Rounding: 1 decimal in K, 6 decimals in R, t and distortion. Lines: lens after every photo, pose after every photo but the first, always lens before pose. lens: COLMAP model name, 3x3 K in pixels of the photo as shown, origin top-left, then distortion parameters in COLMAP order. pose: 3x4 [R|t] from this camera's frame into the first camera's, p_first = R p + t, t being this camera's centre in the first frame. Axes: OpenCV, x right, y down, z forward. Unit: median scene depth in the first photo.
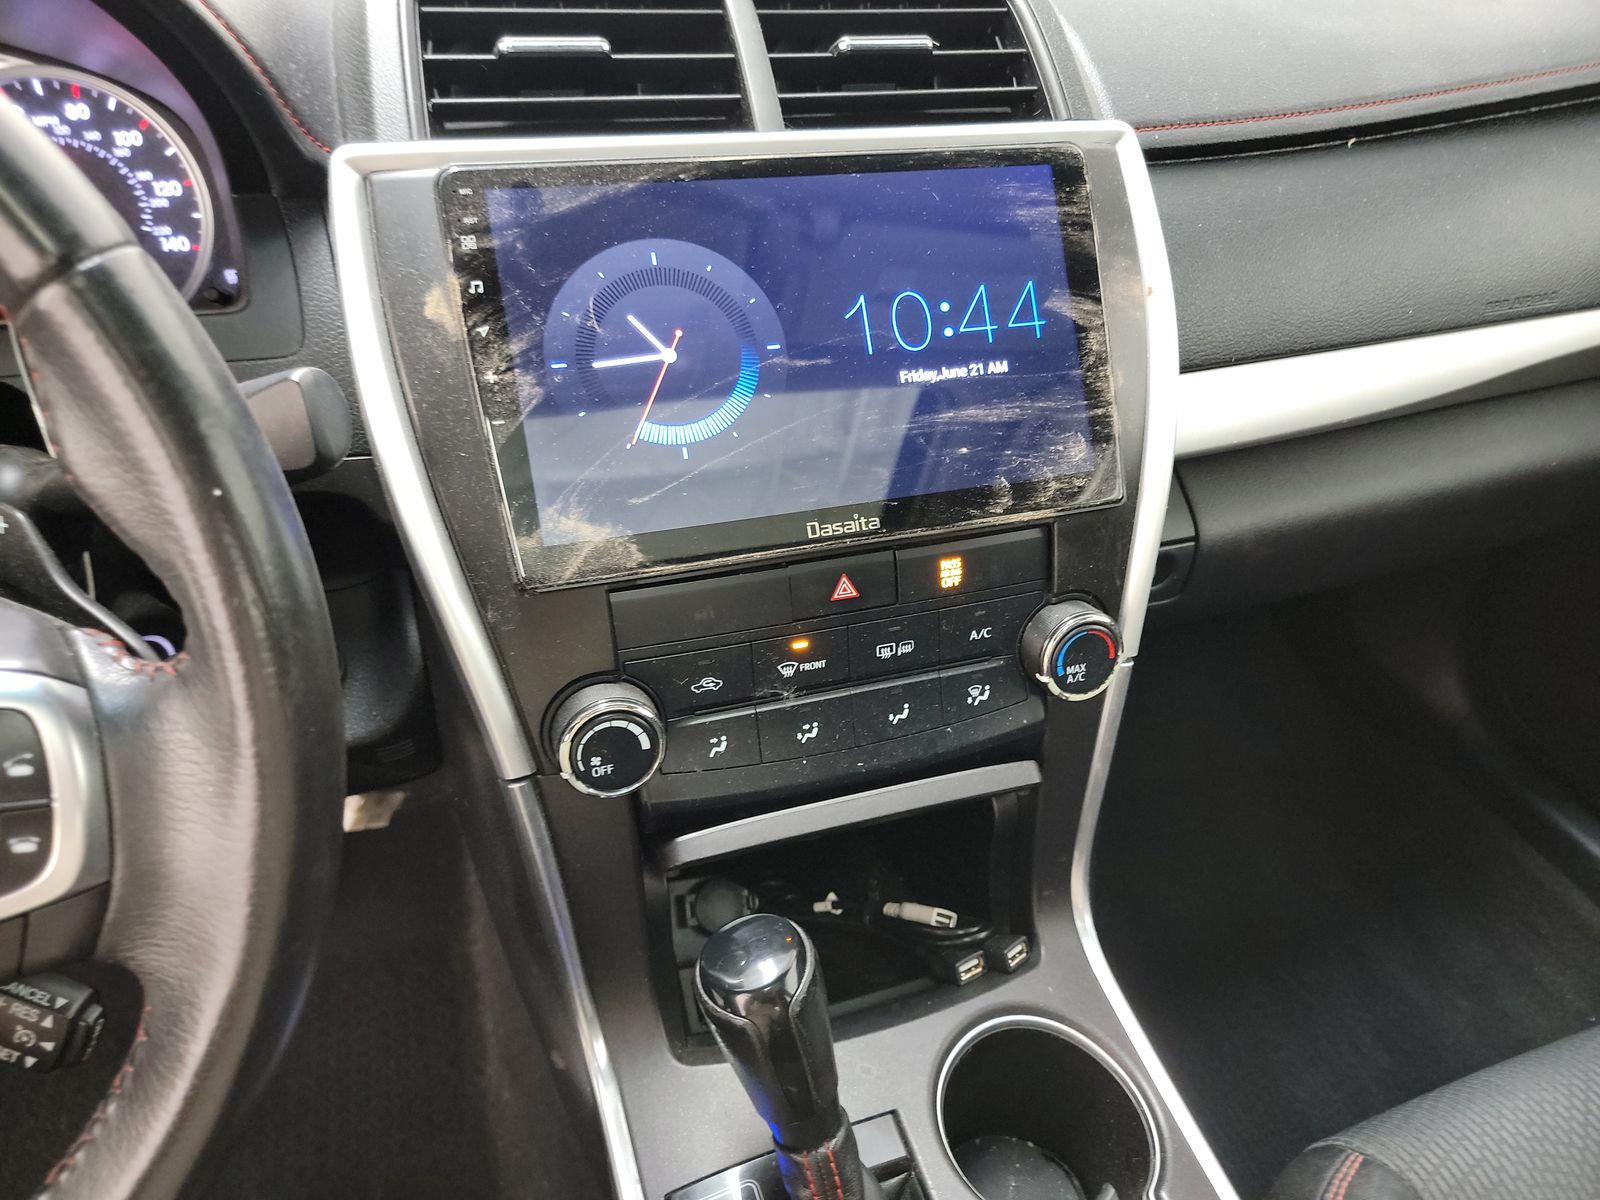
lens RADIAL K [[1143.9, 0, 804.1], [0, 1143.9, 596.0], [0, 0, 1]] dist [0.049504, -0.041568]
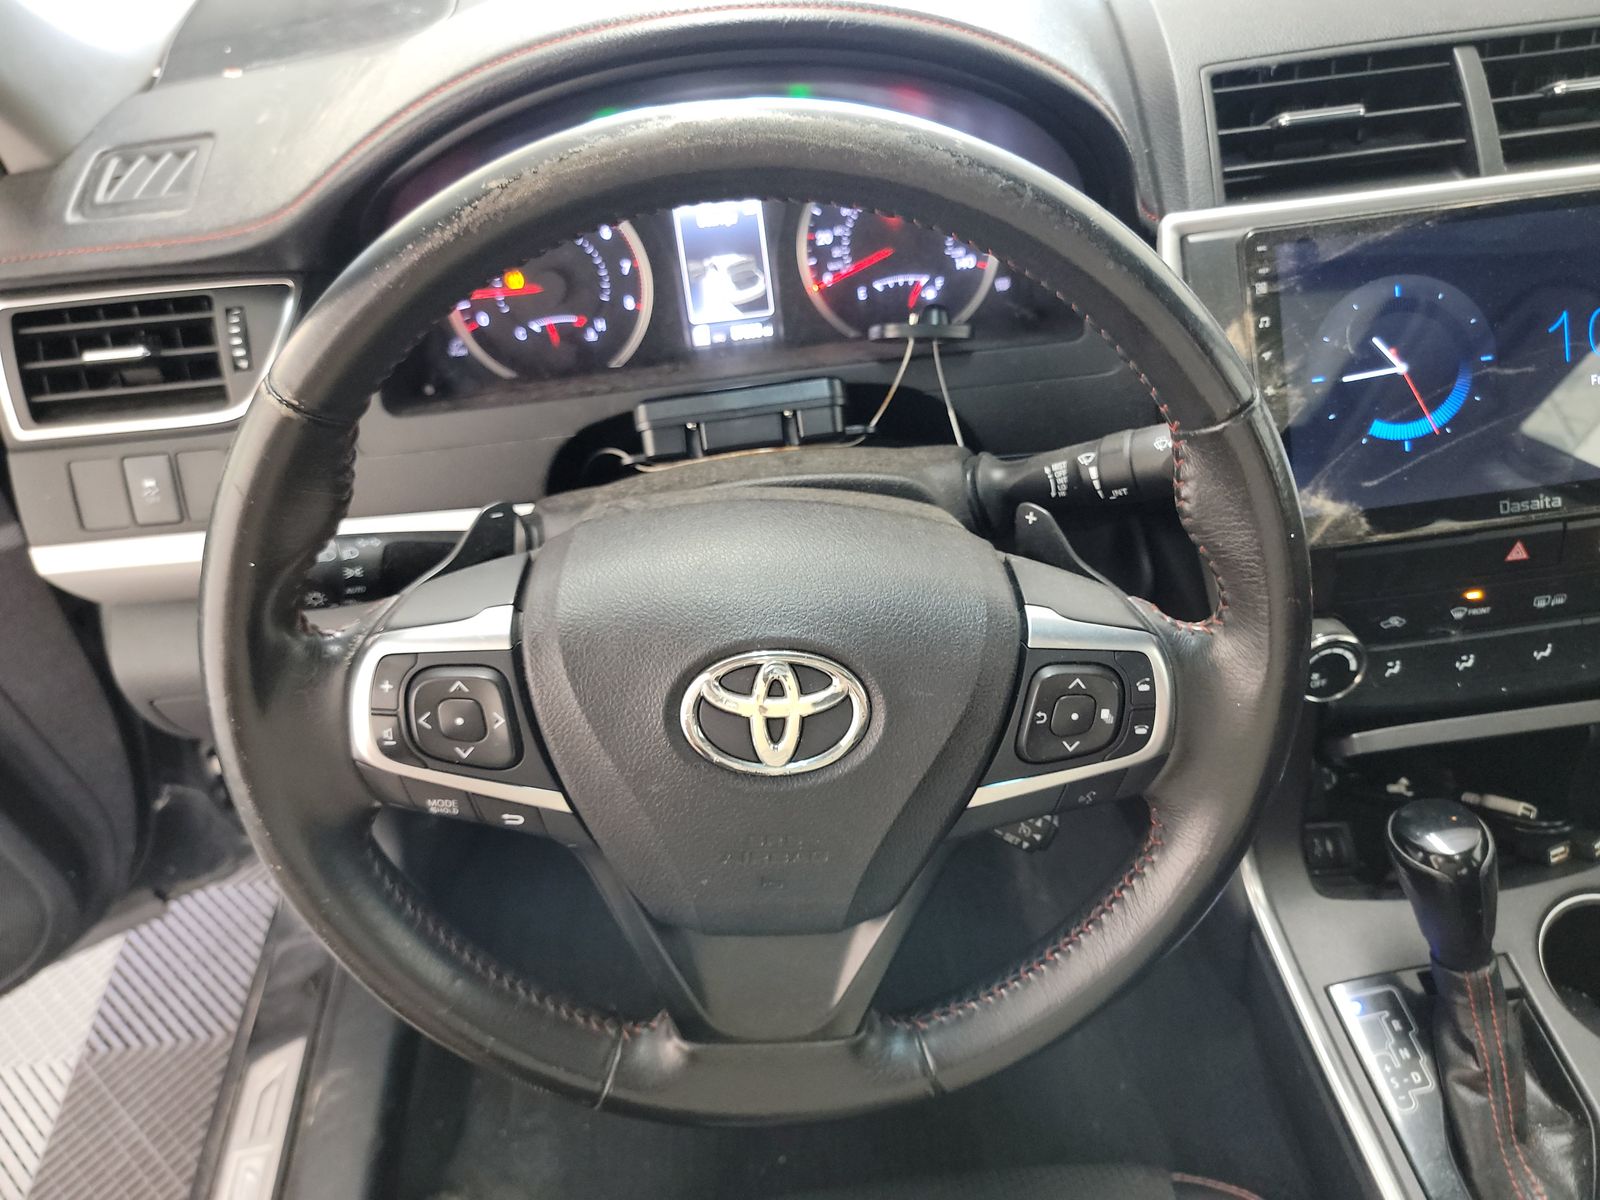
lens RADIAL K [[1143.9, 0, 808.1], [0, 1143.9, 593.4], [0, 0, 1]] dist [0.049504, -0.041568]
pose [[0.968569, 0.062930, -0.240651, -0.429648], [-0.029585, 0.989746, 0.139741, -0.121844], [0.246977, -0.128229, 0.960500, -0.426151]]
